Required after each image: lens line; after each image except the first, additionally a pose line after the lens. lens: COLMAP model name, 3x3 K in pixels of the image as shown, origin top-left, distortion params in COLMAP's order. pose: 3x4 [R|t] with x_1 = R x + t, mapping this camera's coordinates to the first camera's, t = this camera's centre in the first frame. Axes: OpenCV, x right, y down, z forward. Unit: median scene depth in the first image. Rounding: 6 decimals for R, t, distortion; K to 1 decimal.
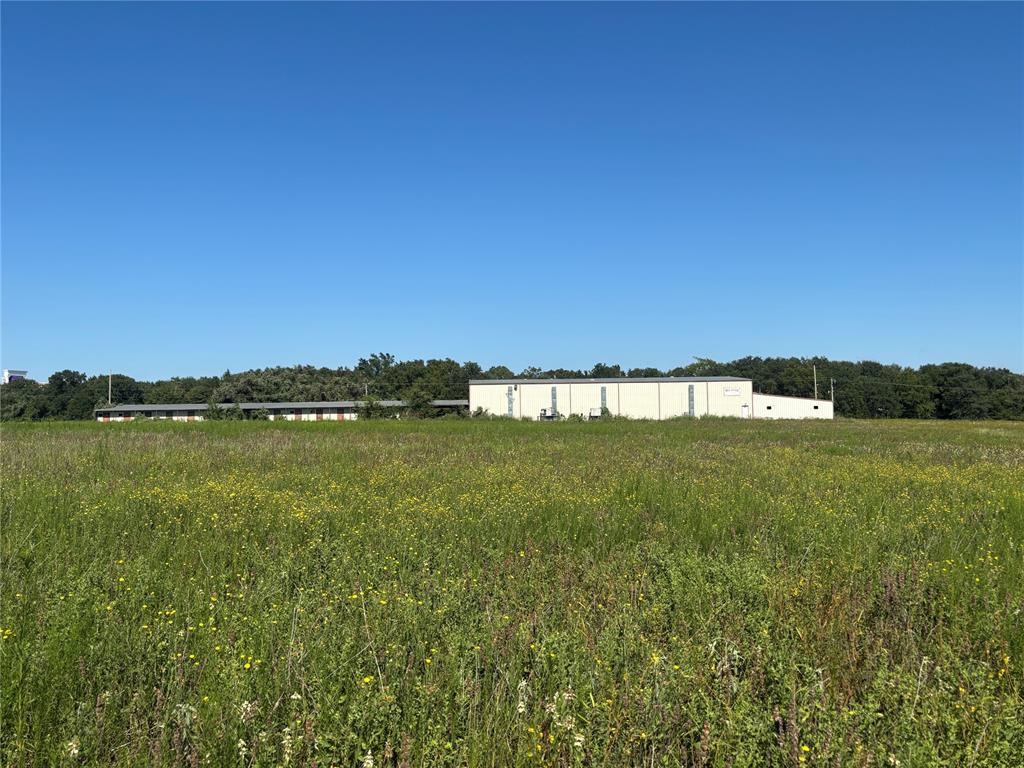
lens RADIAL K [[893.1, 0, 512.5], [0, 893.1, 377.1], [0, 0, 1]] dist [0.032838, 0.004451]
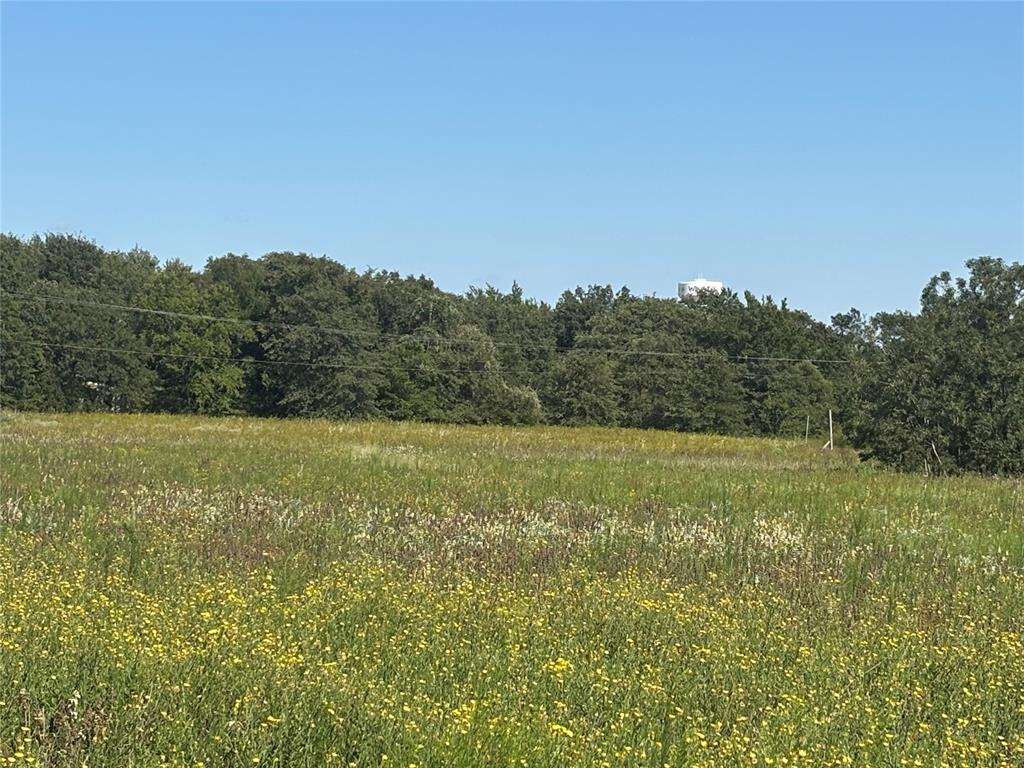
lens RADIAL K [[2833.8, 0, 512.1], [0, 2833.8, 383.7], [0, 0, 1]] dist [0.160269, 0.000000]
pose [[0.861289, 0.019883, 0.507727, 0.136098], [-0.039129, 0.998862, 0.027261, 0.013240], [-0.506607, -0.043346, 0.861087, 0.259347]]
